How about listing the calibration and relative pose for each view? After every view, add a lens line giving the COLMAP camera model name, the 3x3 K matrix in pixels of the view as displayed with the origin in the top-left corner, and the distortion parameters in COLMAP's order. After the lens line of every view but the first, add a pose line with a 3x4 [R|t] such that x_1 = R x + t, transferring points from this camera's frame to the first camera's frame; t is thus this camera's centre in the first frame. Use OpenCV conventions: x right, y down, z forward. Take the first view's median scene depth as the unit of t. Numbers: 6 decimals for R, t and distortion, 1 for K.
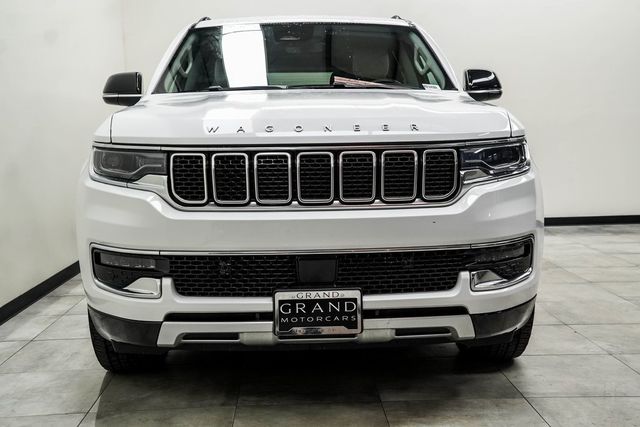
lens RADIAL K [[787.7, 0, 318.4], [0, 787.7, 217.3], [0, 0, 1]] dist [-0.022490, 0.000000]
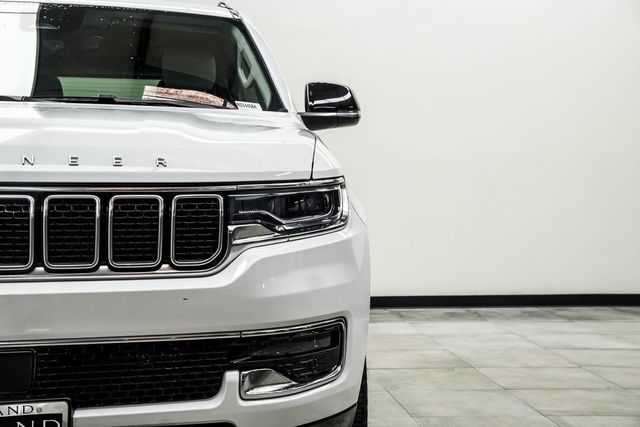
lens RADIAL K [[1142.2, 0, 322.4], [0, 1142.2, 211.8], [0, 0, 1]] dist [0.380992, 0.000000]
pose [[0.992371, 0.016277, 0.122205, 0.136928], [-0.007641, 0.997461, -0.070801, 0.000608], [-0.123047, 0.069327, 0.989976, -0.025271]]
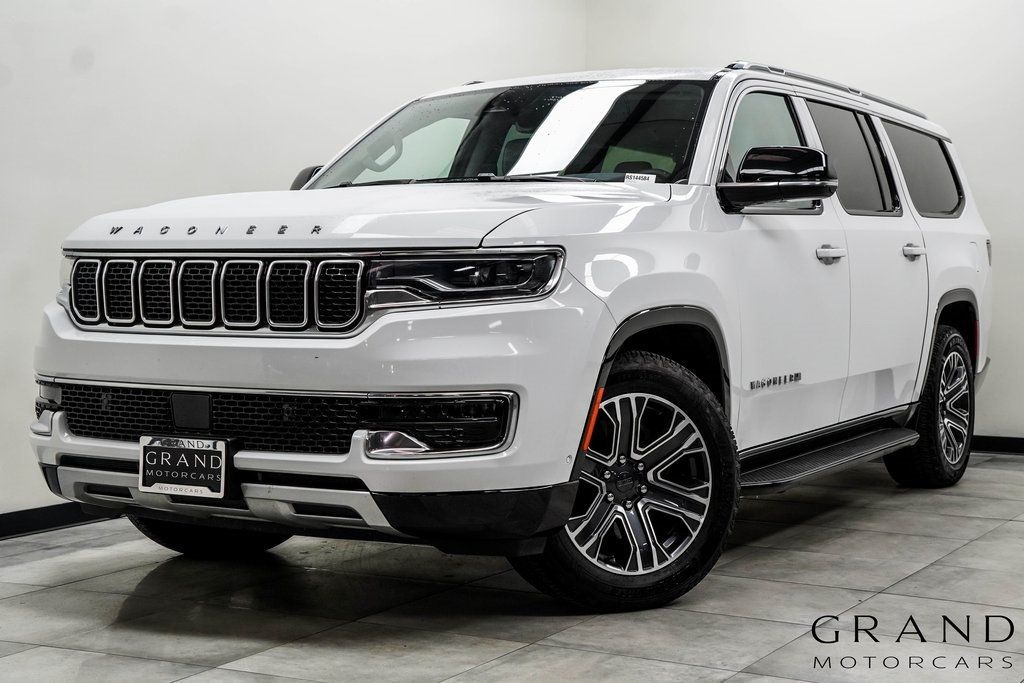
lens RADIAL K [[1338.8, 0, 527.7], [0, 1338.8, 325.3], [0, 0, 1]] dist [0.234898, 0.000000]
pose [[0.855296, 0.039554, -0.516627, 0.935173], [-0.054223, 0.998440, -0.013326, -0.018000], [0.515294, 0.039411, 0.856107, 0.019059]]
